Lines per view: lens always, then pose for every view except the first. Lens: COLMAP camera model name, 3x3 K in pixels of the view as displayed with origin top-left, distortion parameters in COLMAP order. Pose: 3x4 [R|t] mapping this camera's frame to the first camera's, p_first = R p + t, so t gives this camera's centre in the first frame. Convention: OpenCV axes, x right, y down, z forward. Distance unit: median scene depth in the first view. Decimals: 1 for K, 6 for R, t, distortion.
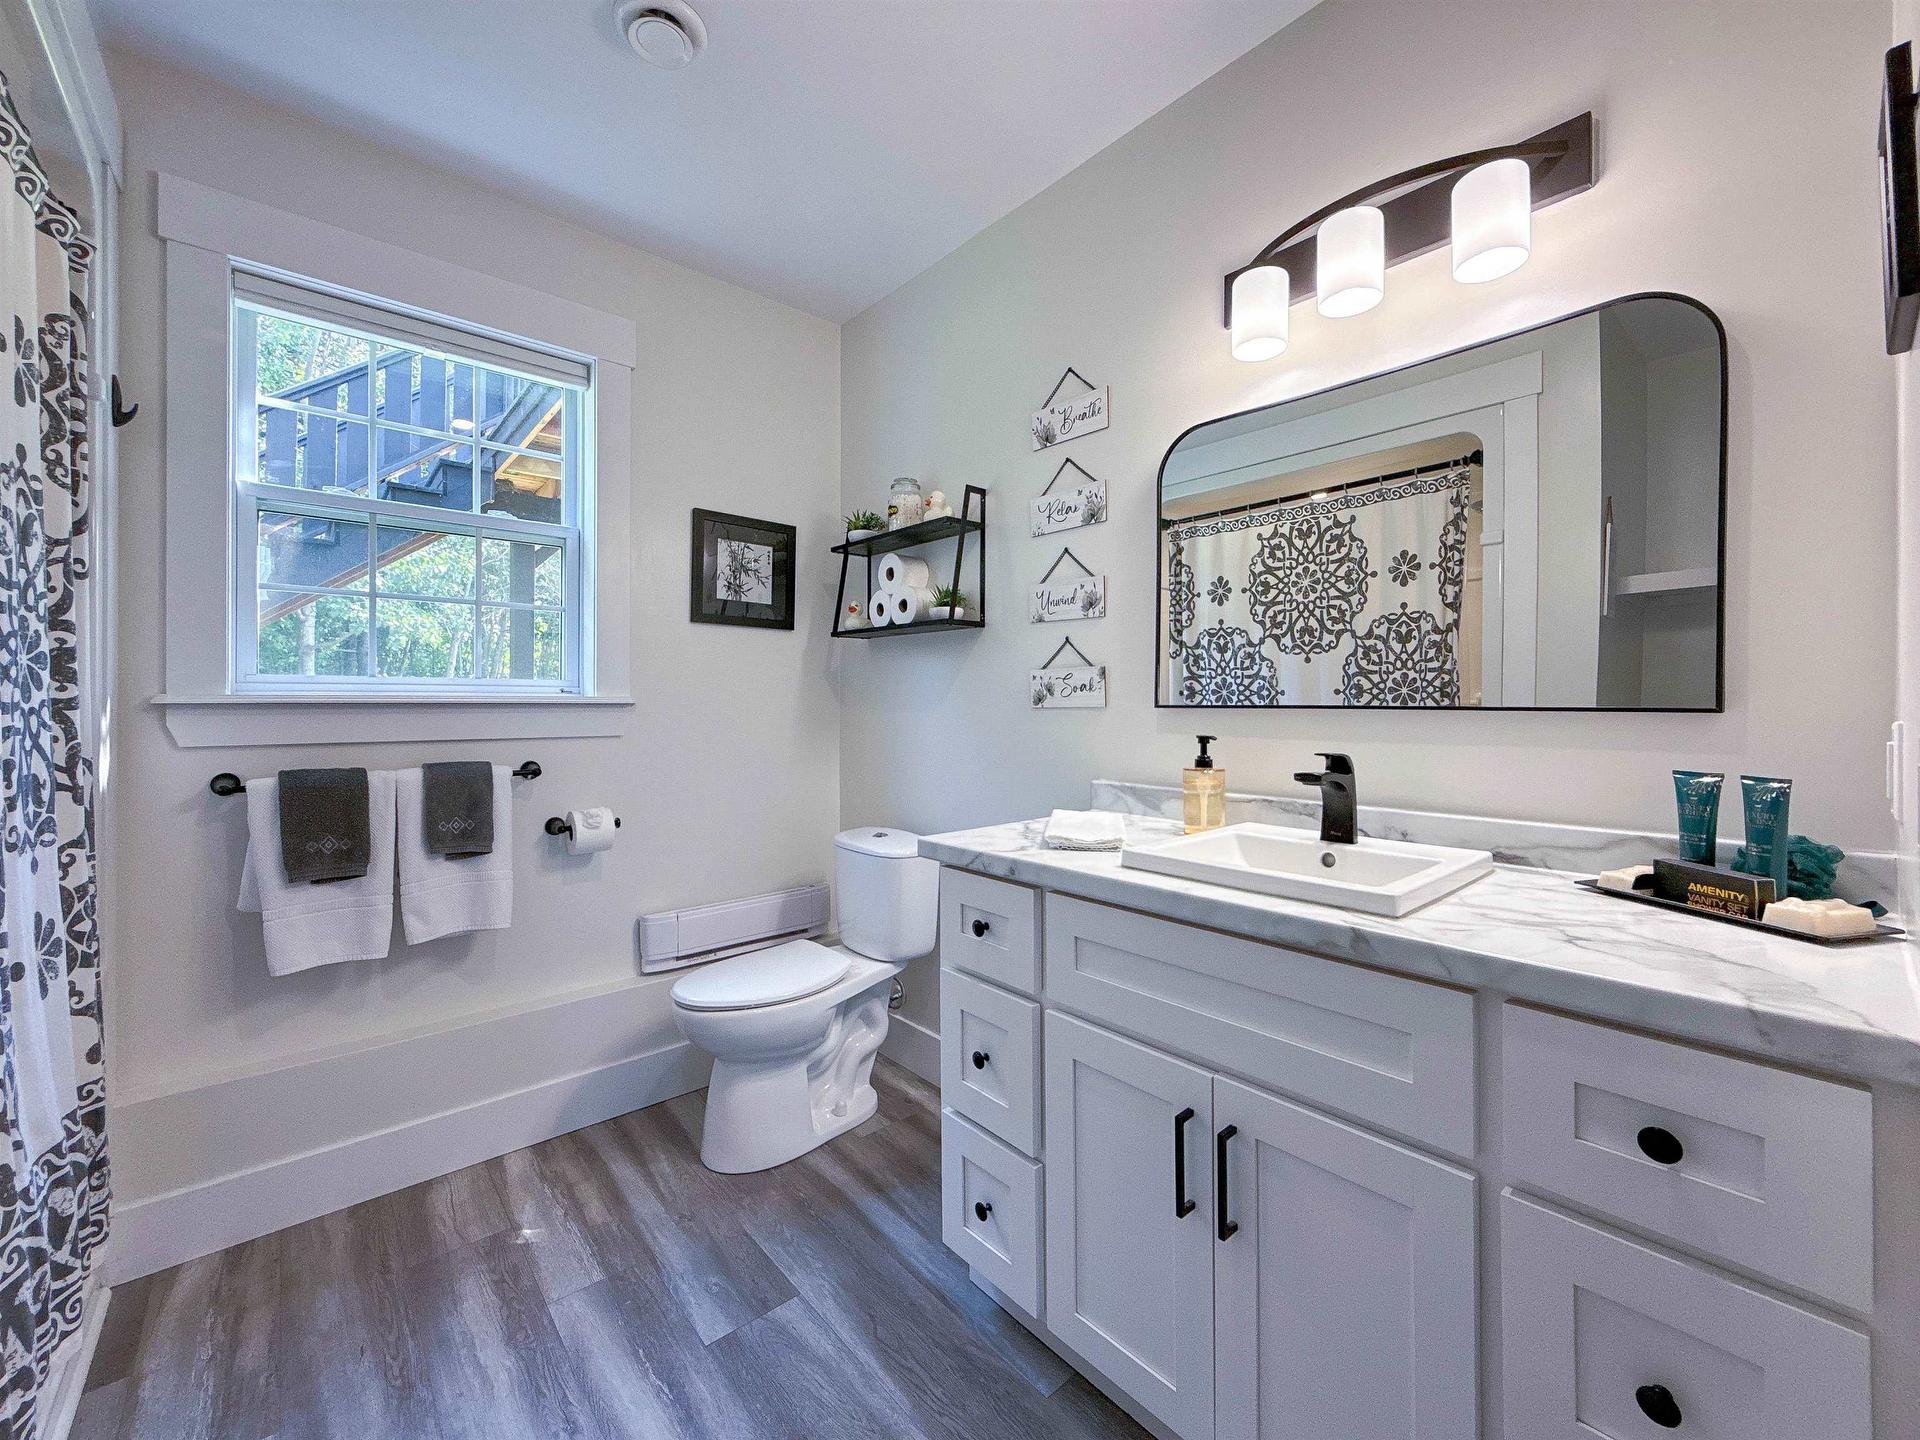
lens RADIAL K [[771.4, 0, 954.4], [0, 771.4, 702.4], [0, 0, 1]] dist [0.000174, 0.000049]
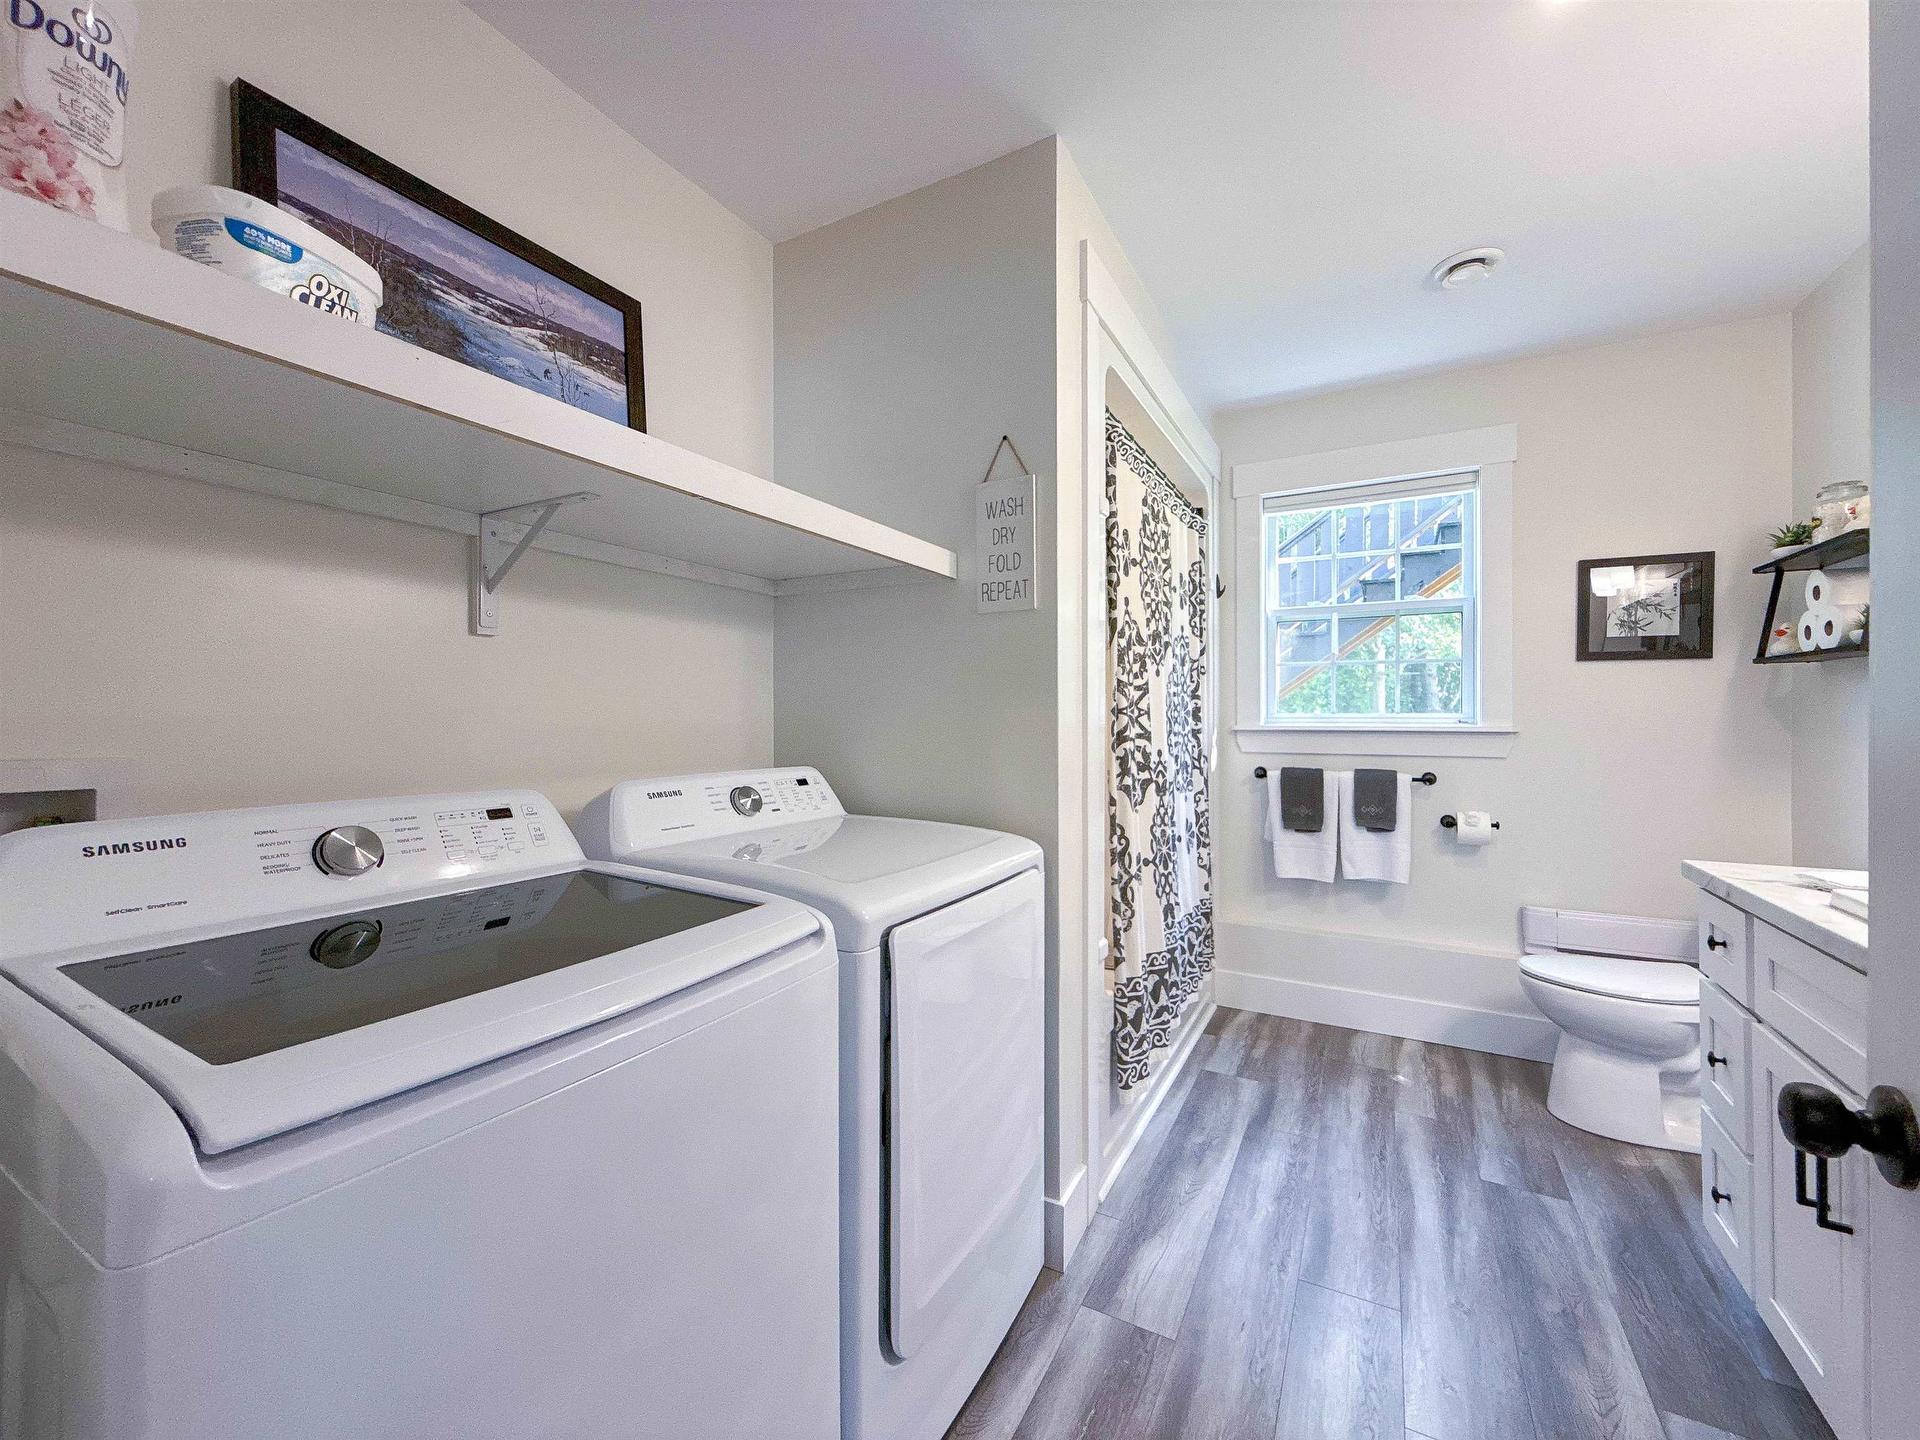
lens RADIAL K [[771.4, 0, 952.5], [0, 771.4, 715.4], [0, 0, 1]] dist [0.000174, 0.000049]
pose [[0.333169, -0.000966, -0.942866, 0.602785], [0.003182, 0.999995, 0.000100, -0.037441], [0.942862, -0.003033, 0.333171, -0.353862]]
